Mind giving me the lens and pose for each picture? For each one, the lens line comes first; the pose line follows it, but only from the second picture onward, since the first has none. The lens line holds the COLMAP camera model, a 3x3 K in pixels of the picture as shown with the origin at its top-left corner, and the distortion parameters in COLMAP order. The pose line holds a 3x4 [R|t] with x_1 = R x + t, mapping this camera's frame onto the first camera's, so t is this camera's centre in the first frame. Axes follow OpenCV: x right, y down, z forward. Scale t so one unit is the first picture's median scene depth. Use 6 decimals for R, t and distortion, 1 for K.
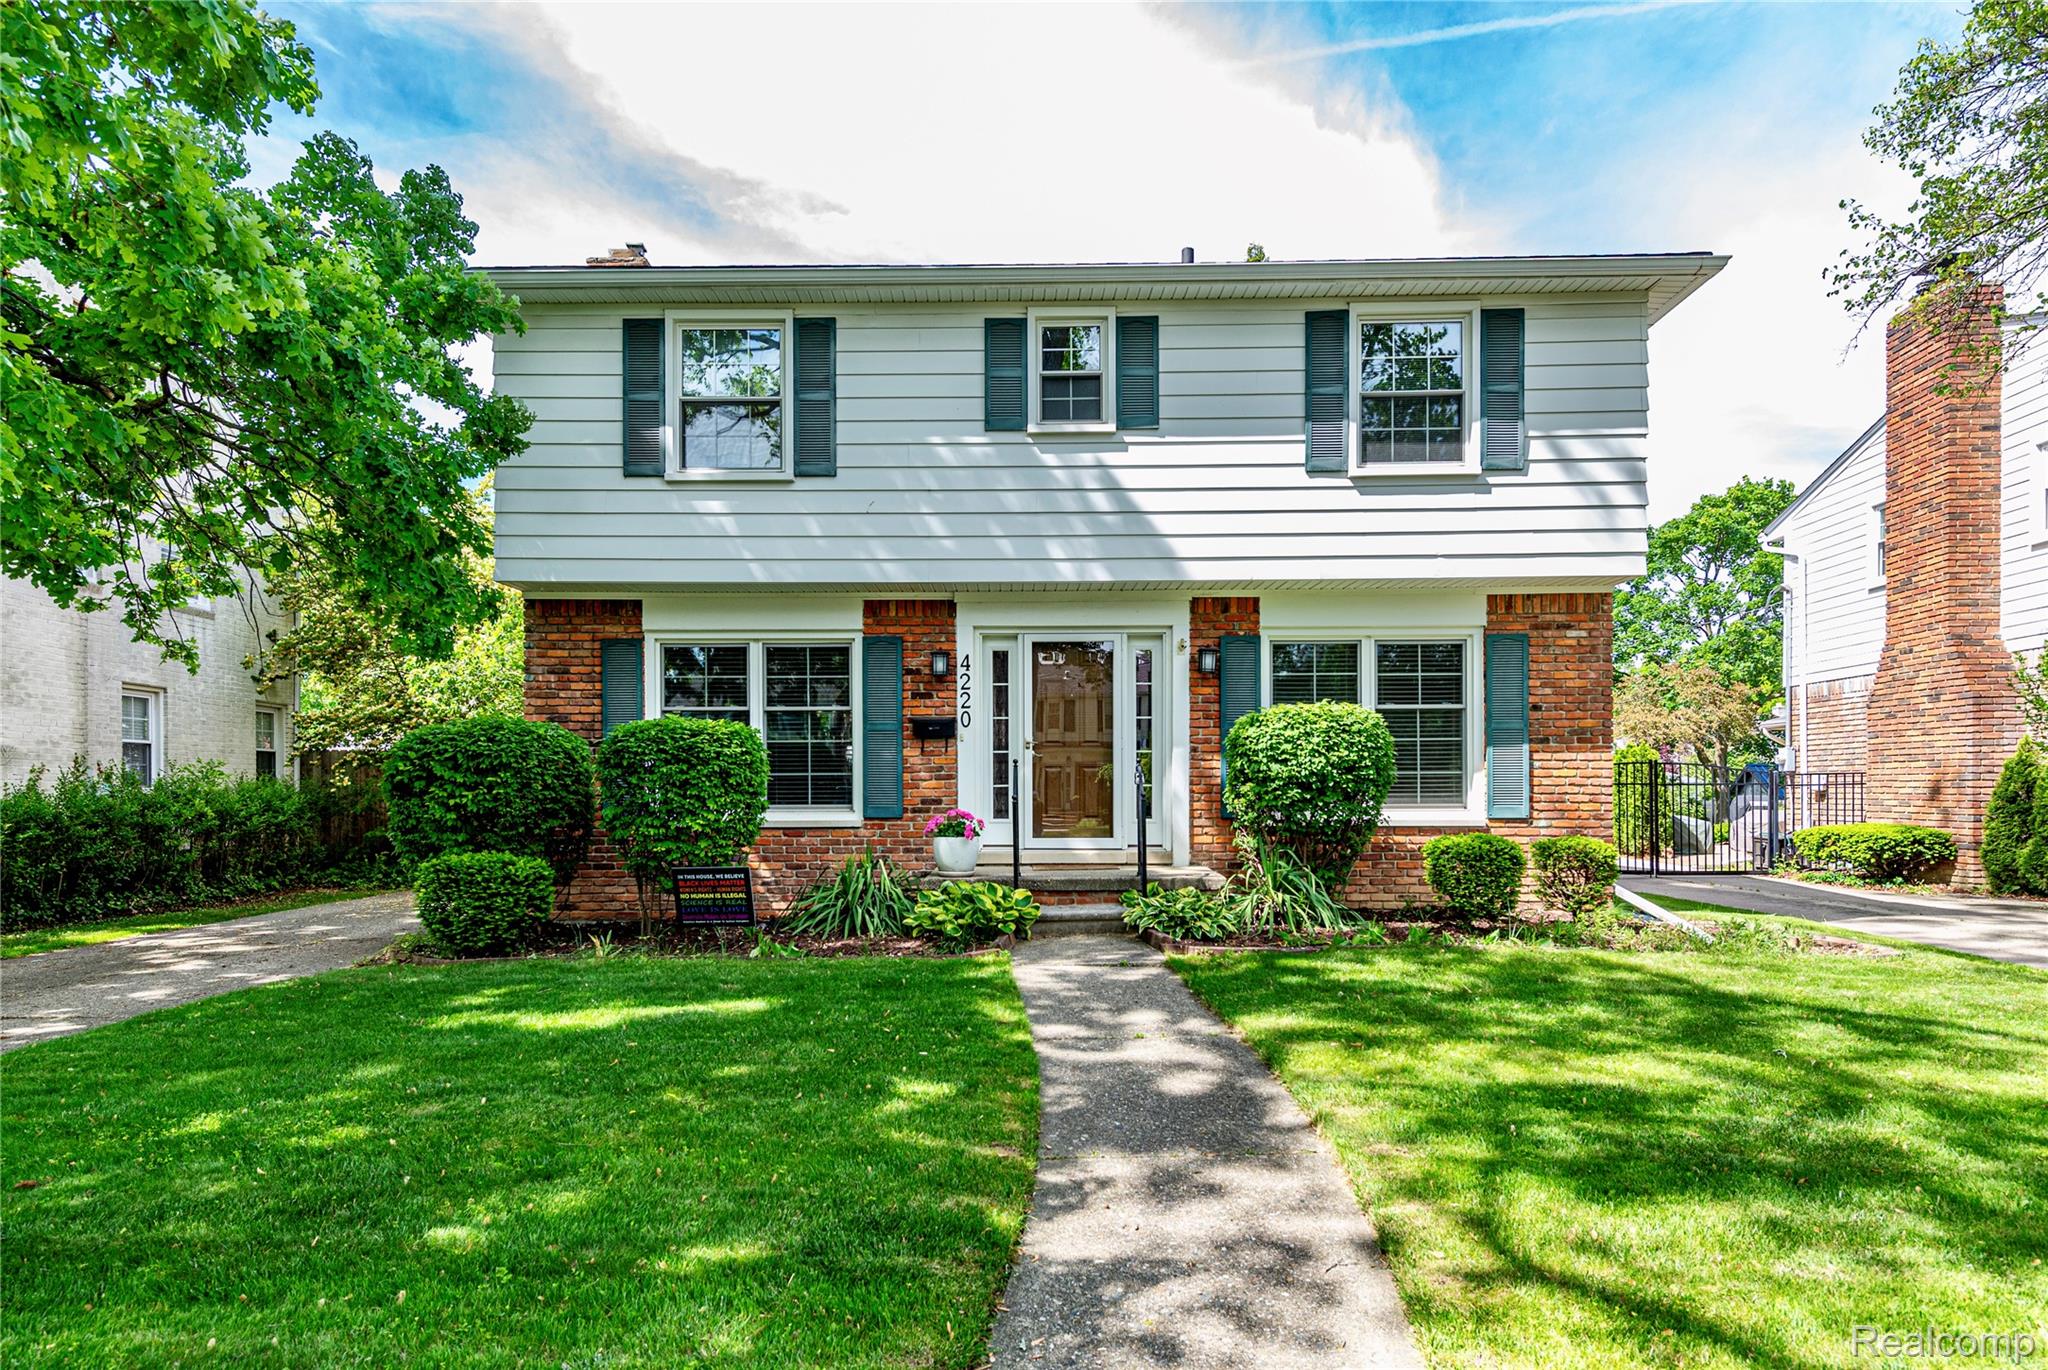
lens RADIAL K [[1087.5, 0, 1049.3], [0, 1087.5, 786.4], [0, 0, 1]] dist [-0.004363, -0.000117]
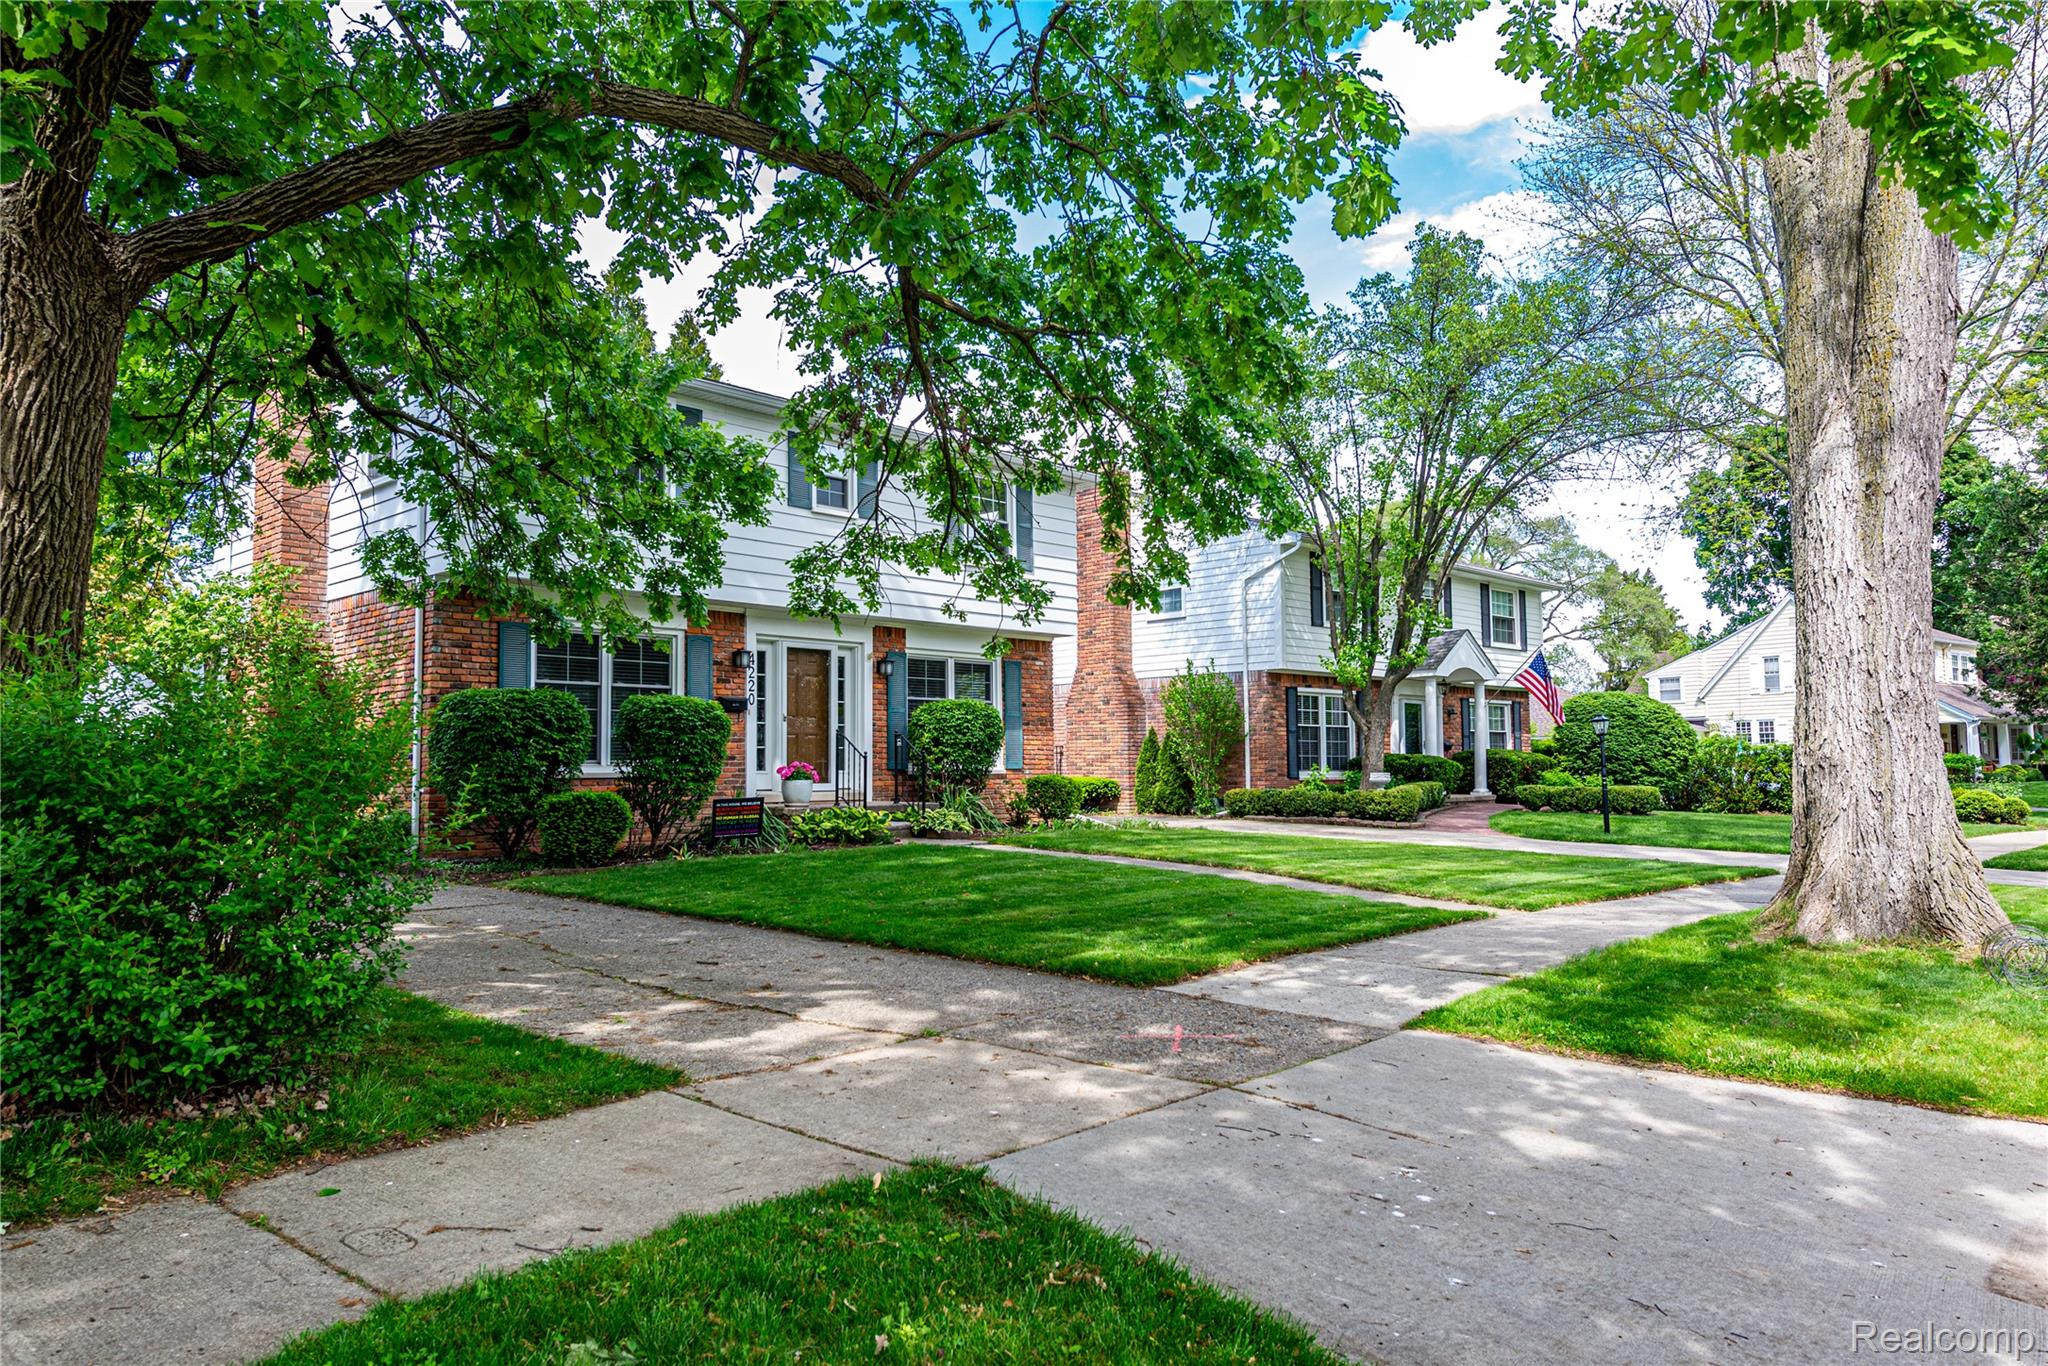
lens RADIAL K [[1411.4, 0, 1023.0], [0, 1411.4, 681.7], [0, 0, 1]] dist [0.000738, 0.000027]
pose [[0.649935, 0.044482, 0.758687, -1.220596], [0.006255, 0.997939, -0.063868, 0.033394], [-0.759964, 0.046256, 0.648317, -0.437134]]
